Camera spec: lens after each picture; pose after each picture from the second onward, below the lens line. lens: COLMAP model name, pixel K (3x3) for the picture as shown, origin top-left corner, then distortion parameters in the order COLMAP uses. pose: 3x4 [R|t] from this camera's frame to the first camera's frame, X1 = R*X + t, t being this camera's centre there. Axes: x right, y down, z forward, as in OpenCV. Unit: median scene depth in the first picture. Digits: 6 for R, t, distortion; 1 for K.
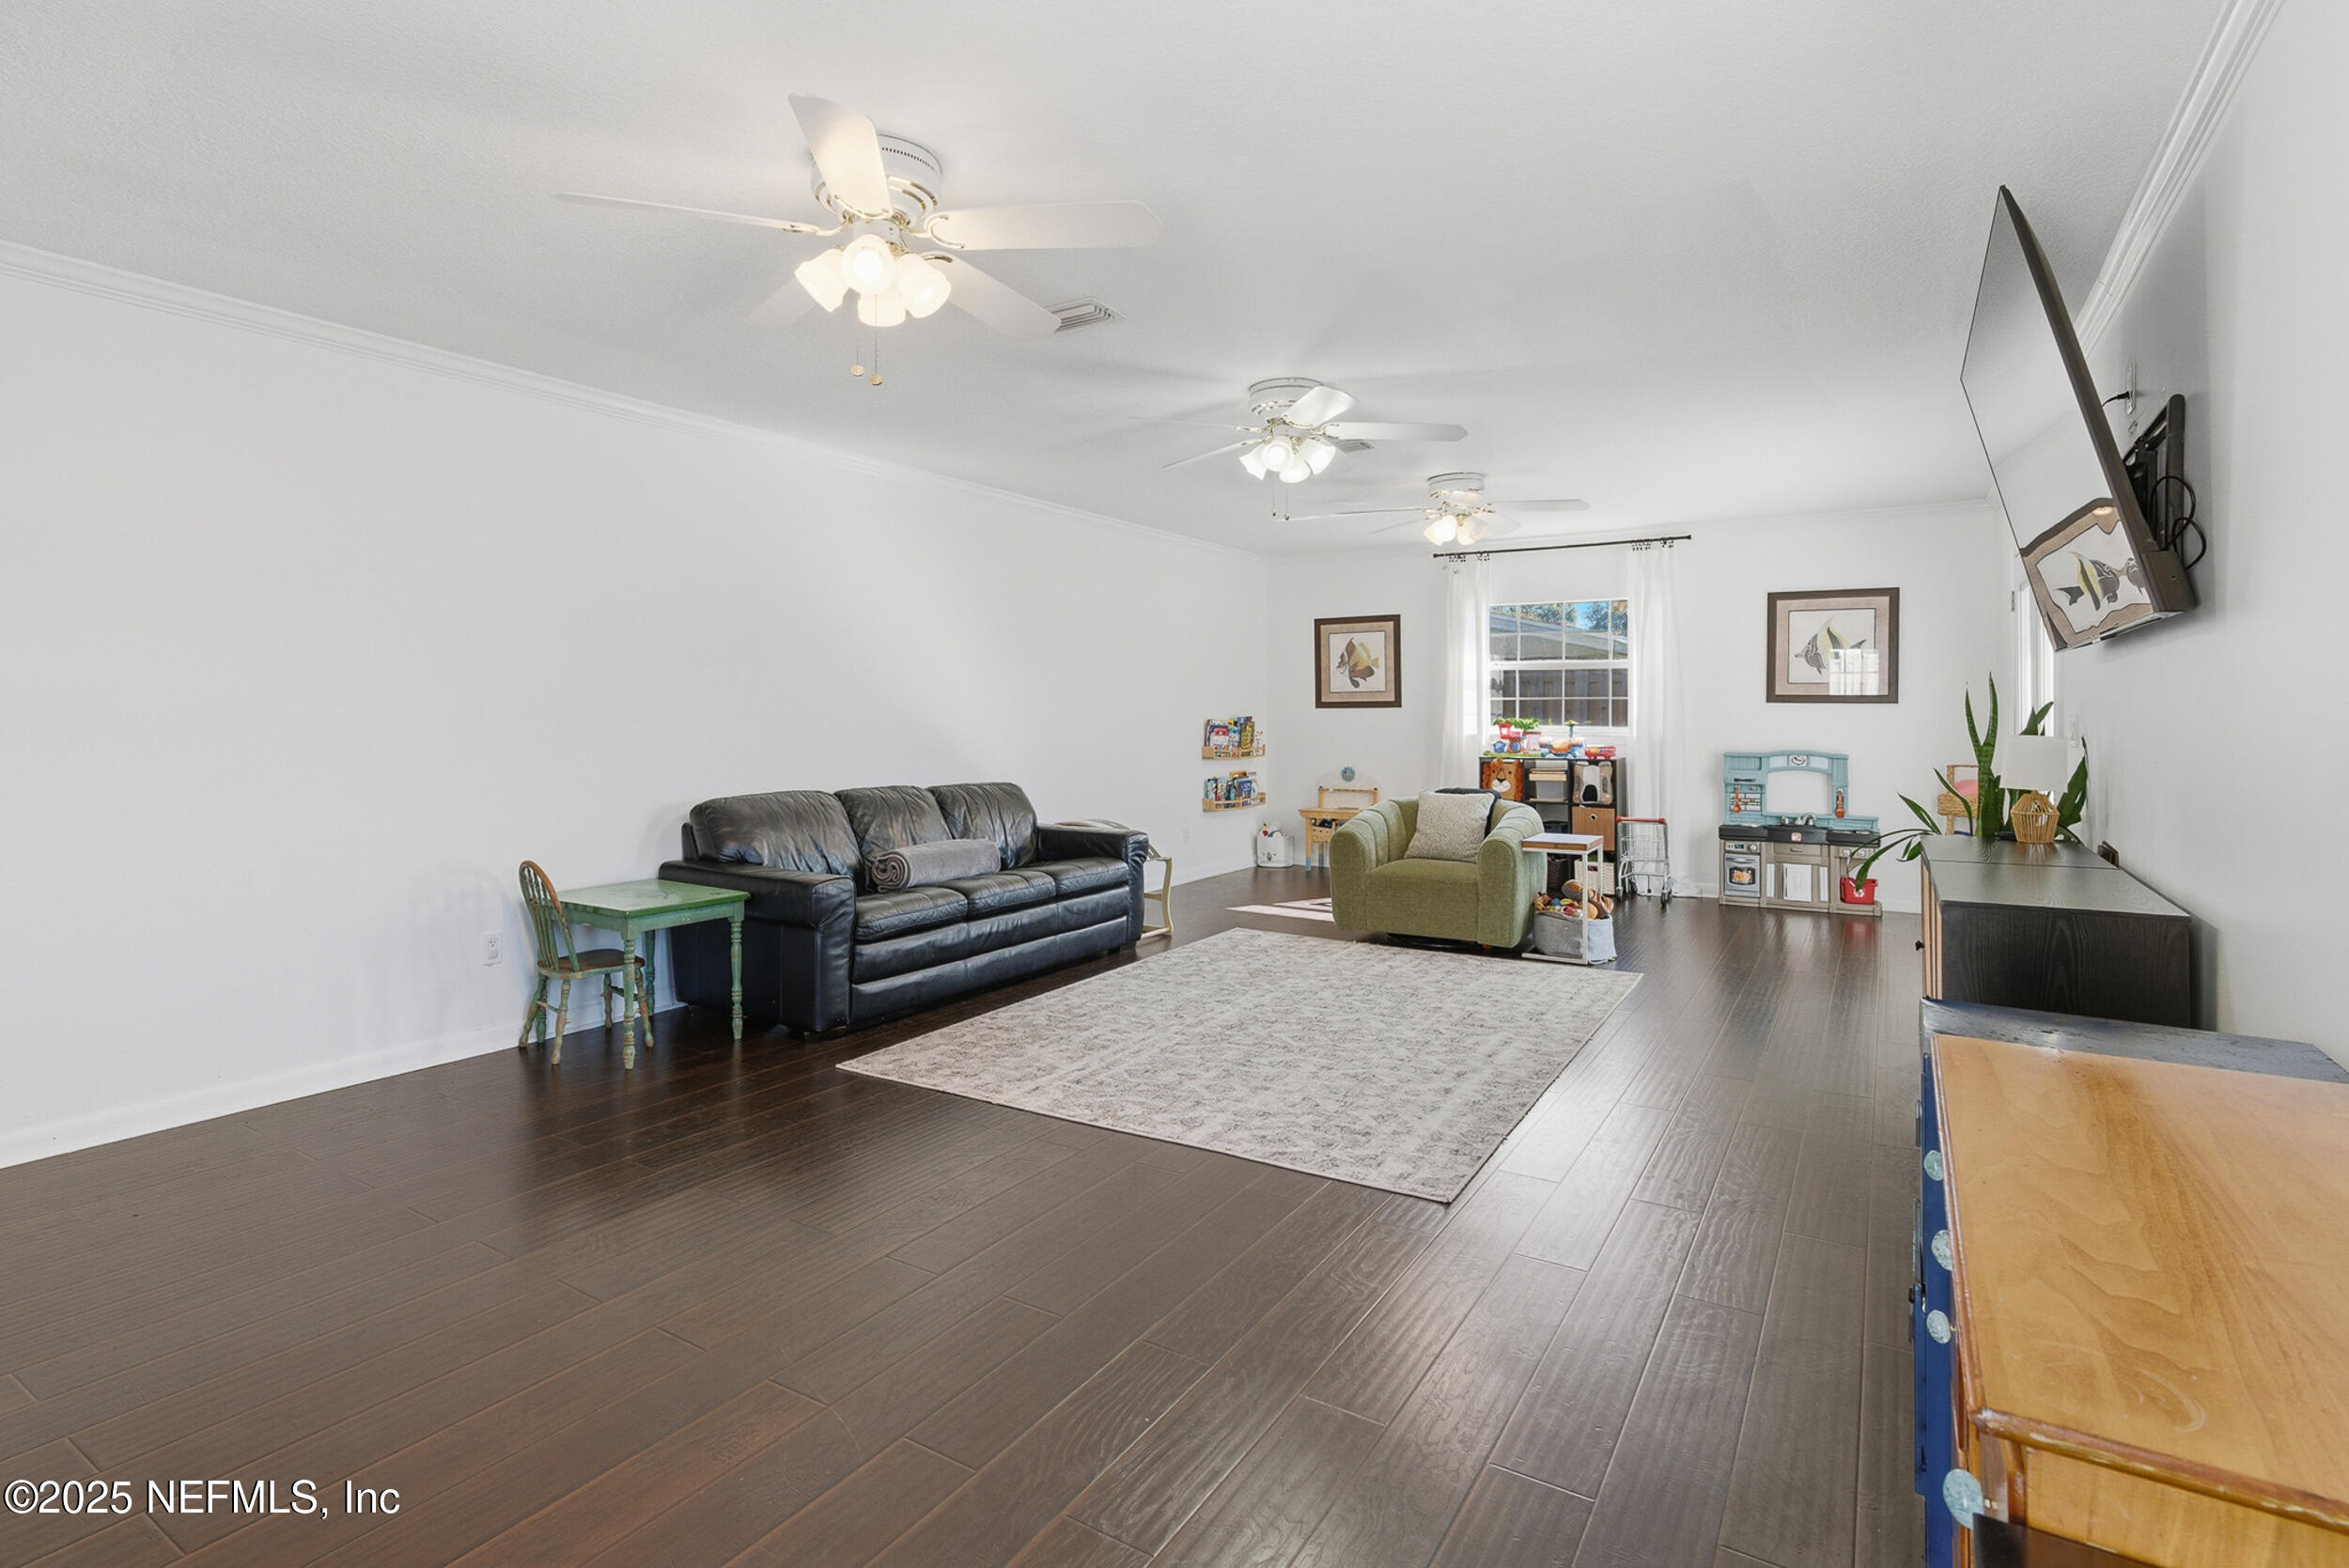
lens RADIAL K [[1144.3, 0, 1172.4], [0, 1144.3, 713.7], [0, 0, 1]] dist [0.000554, 0.000007]
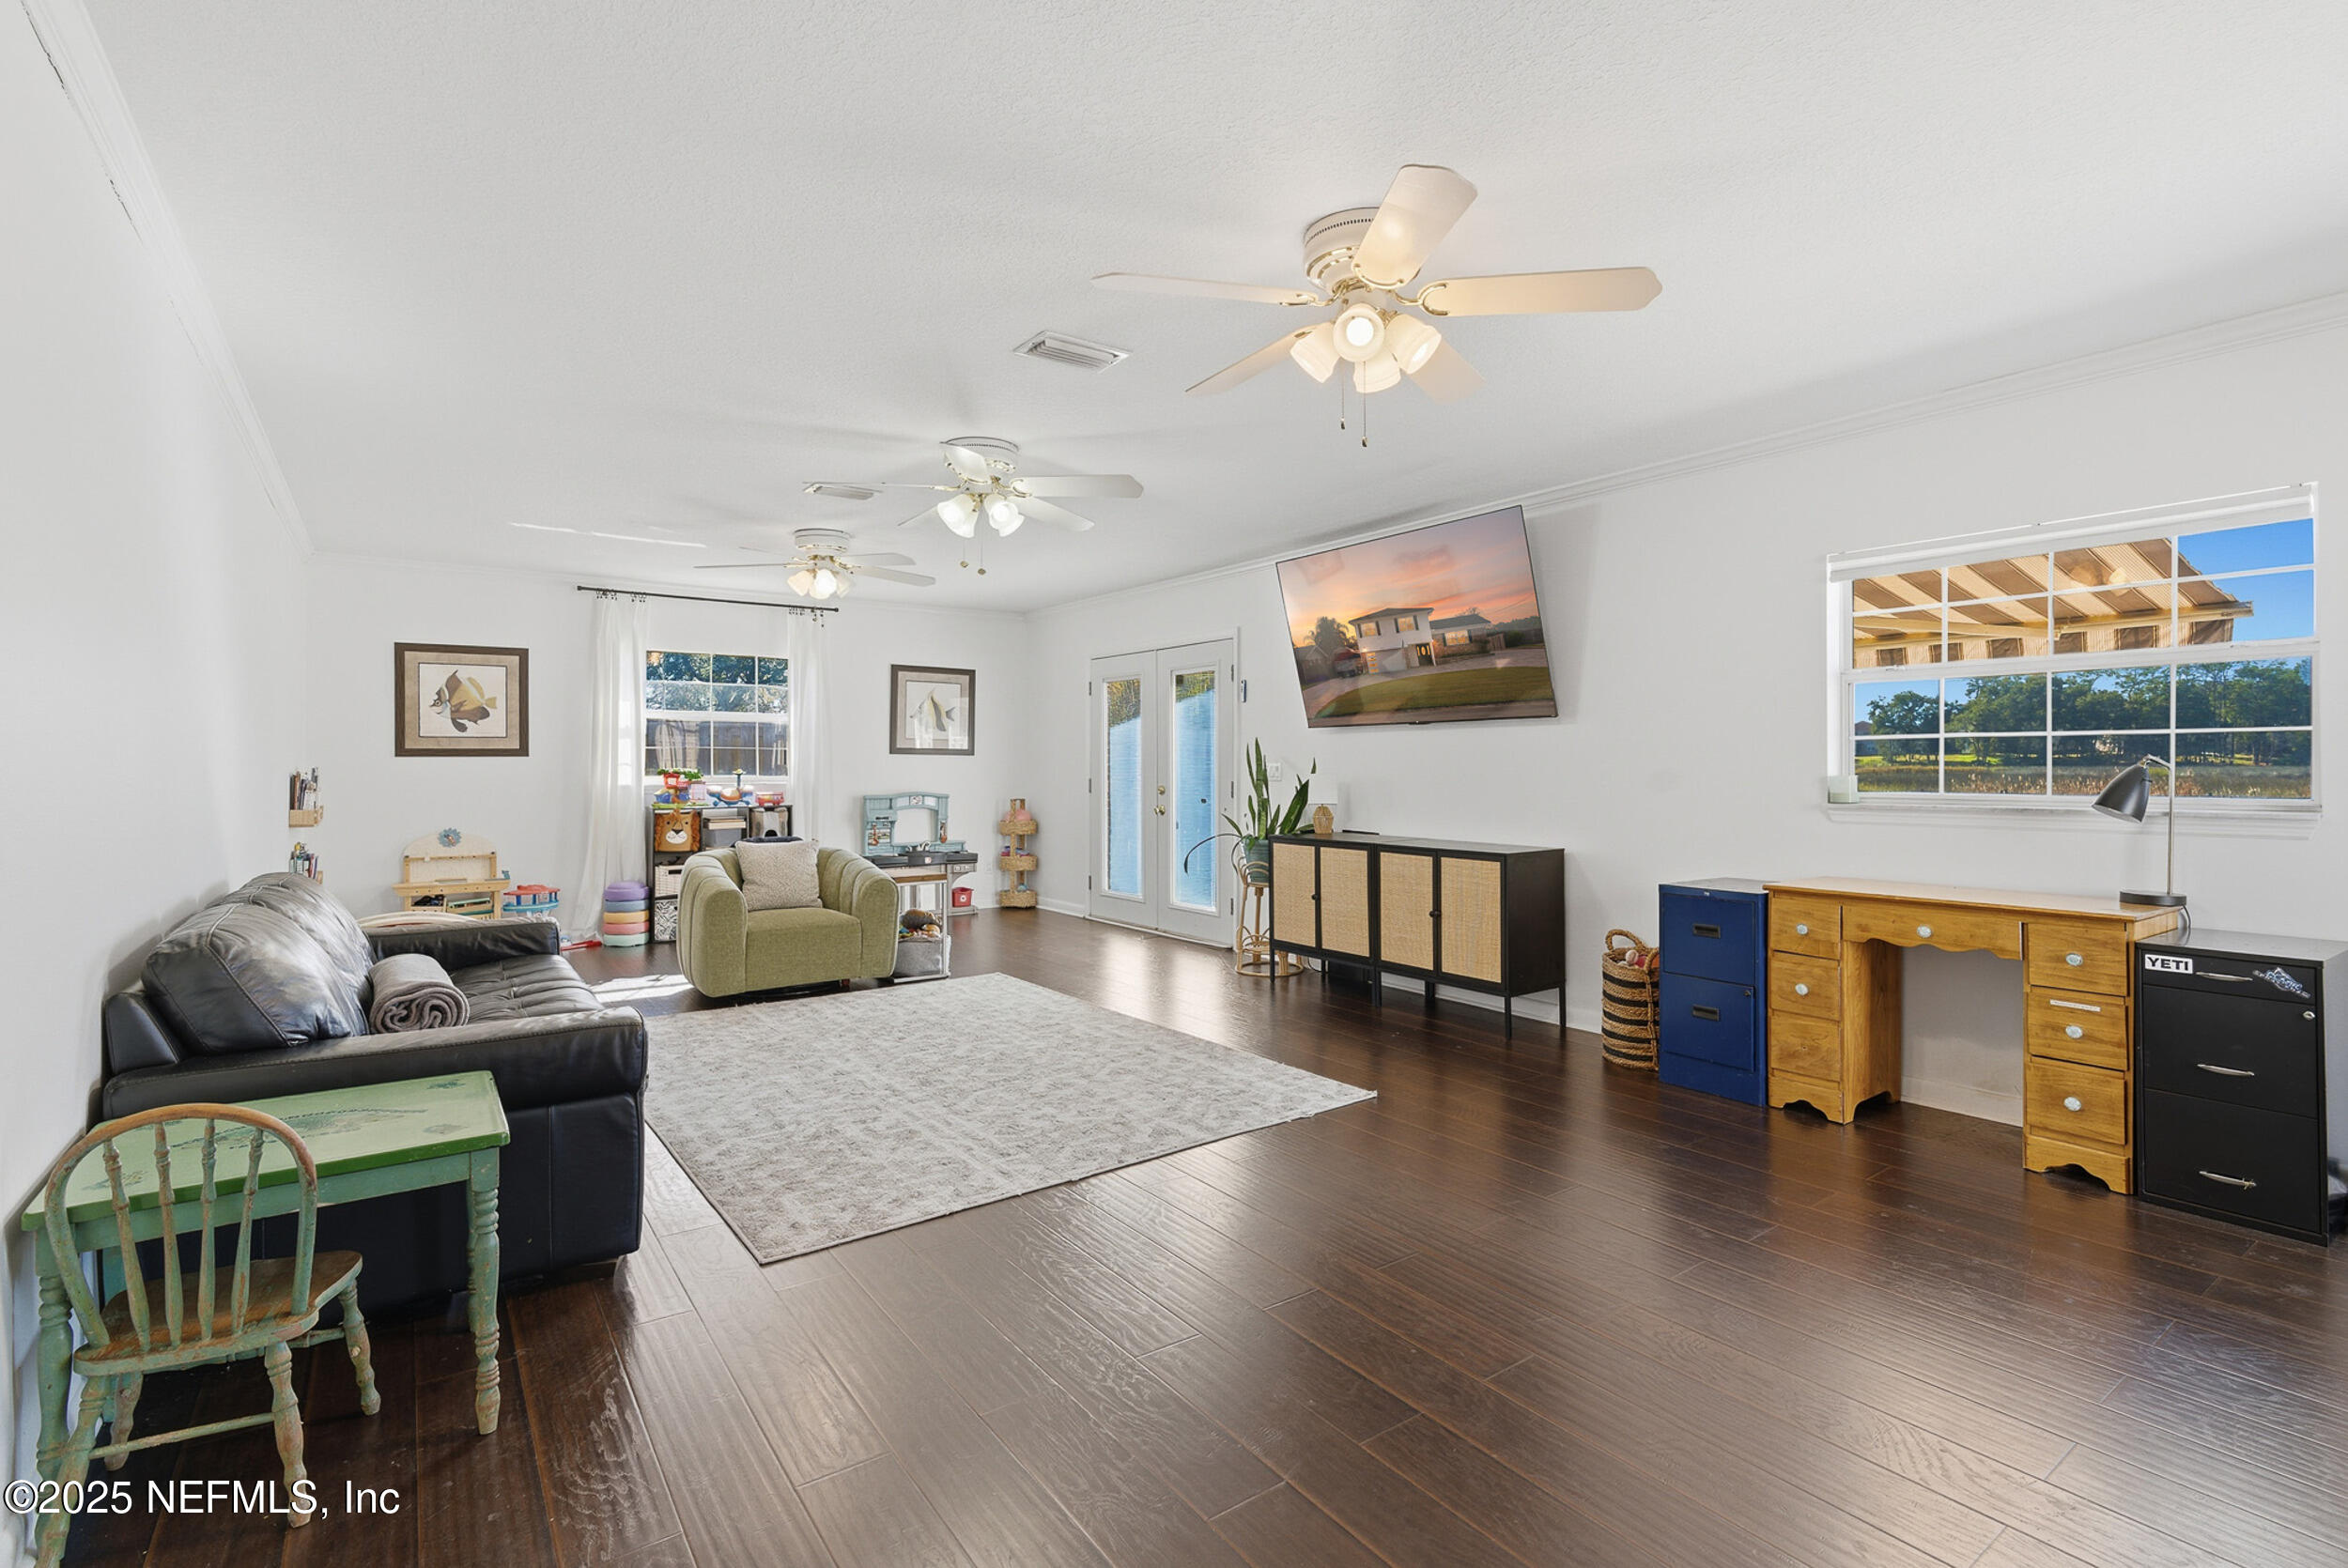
lens RADIAL K [[1082.6, 0, 1184.5], [0, 1082.6, 772.1], [0, 0, 1]] dist [-0.016145, -0.000280]
pose [[0.372003, -0.007237, 0.928203, -0.443438], [0.002397, 0.999974, 0.006836, 0.002585], [-0.928228, -0.000318, 0.372011, 0.283438]]
